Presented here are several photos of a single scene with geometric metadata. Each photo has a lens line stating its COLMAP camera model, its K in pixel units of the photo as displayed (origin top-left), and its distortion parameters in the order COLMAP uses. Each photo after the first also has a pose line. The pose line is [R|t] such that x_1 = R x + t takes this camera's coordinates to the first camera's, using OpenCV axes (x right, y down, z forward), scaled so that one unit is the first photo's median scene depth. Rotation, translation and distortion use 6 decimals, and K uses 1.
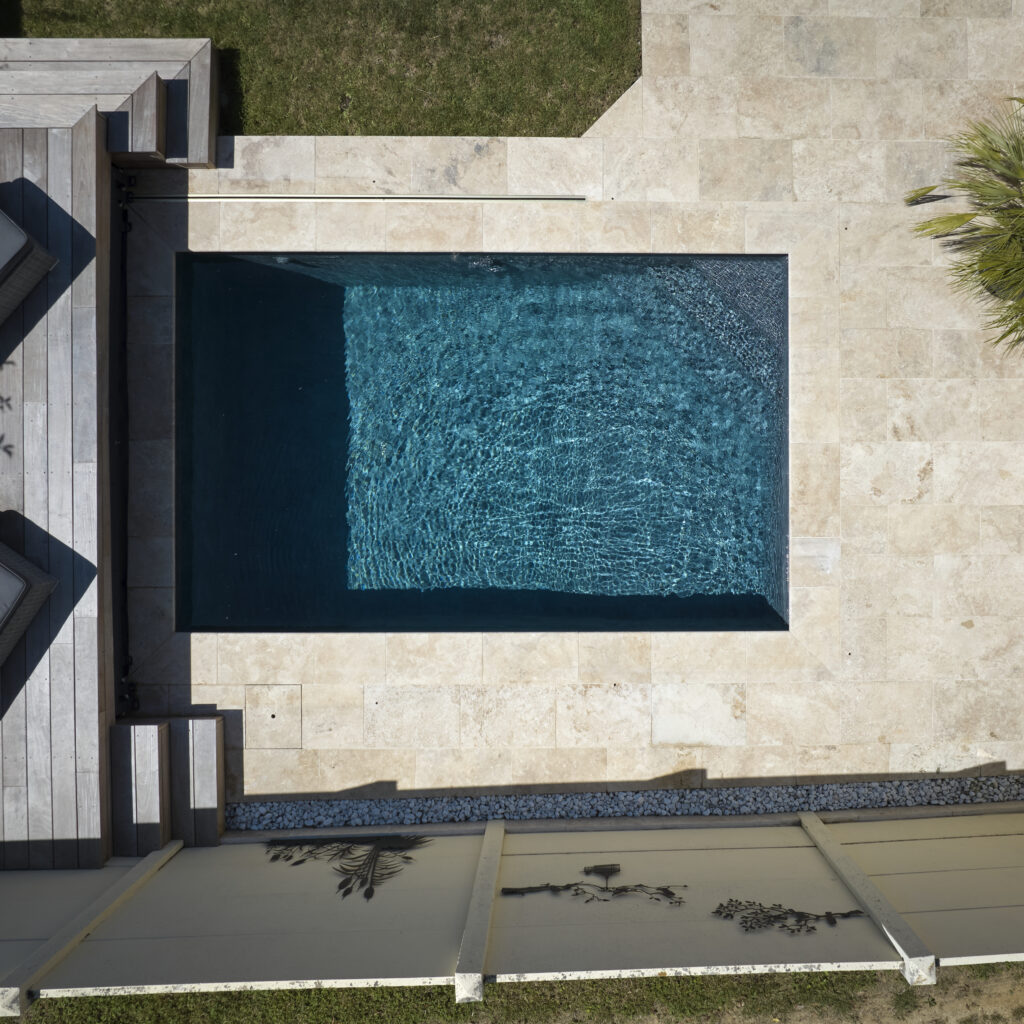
lens RADIAL K [[948.6, 0, 576.2], [0, 948.6, 512.0], [0, 0, 1]] dist [0.003691, -0.091988]
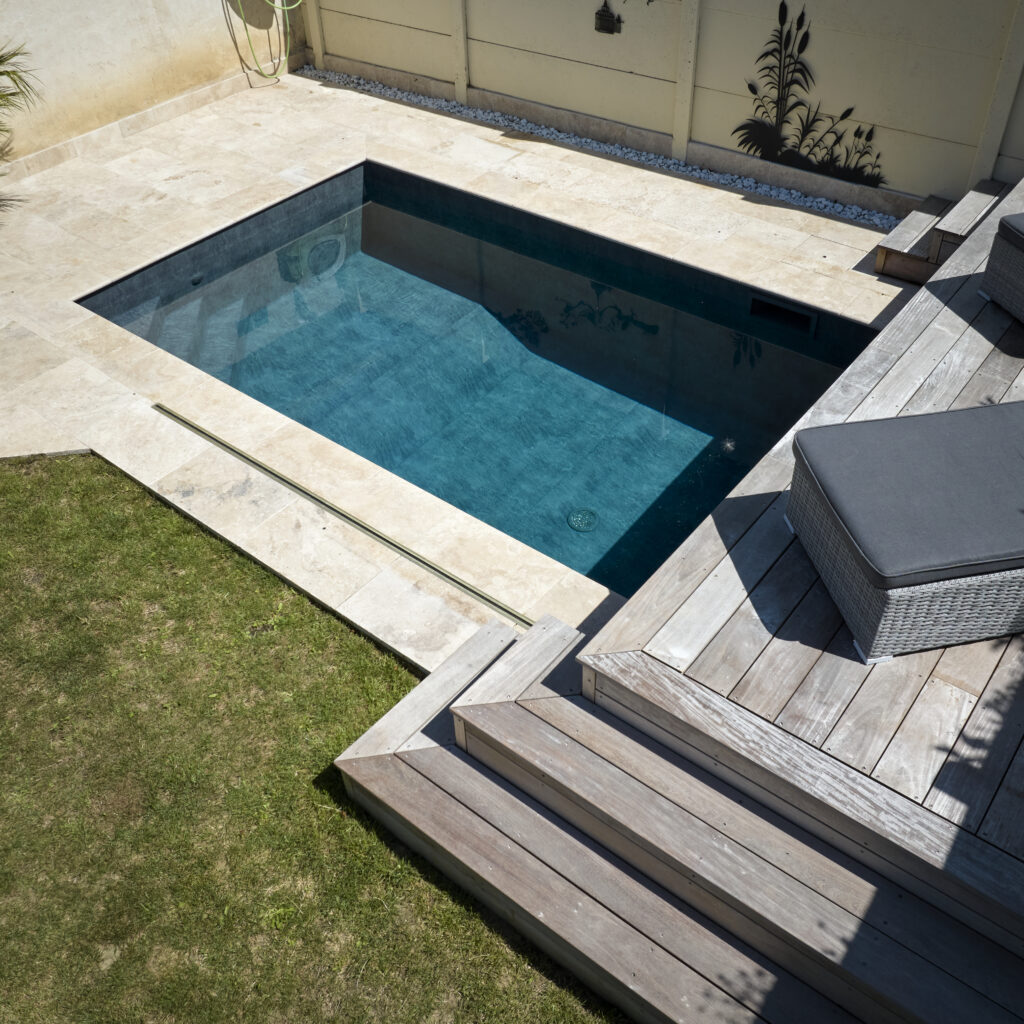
lens RADIAL K [[986.1, 0, 501.6], [0, 986.1, 492.3], [0, 0, 1]] dist [-0.027522, -0.016685]
pose [[-0.772422, -0.424797, 0.472135, -0.622965], [0.635006, -0.529973, 0.562046, -0.642241], [0.011464, 0.733945, 0.679112, 0.508275]]
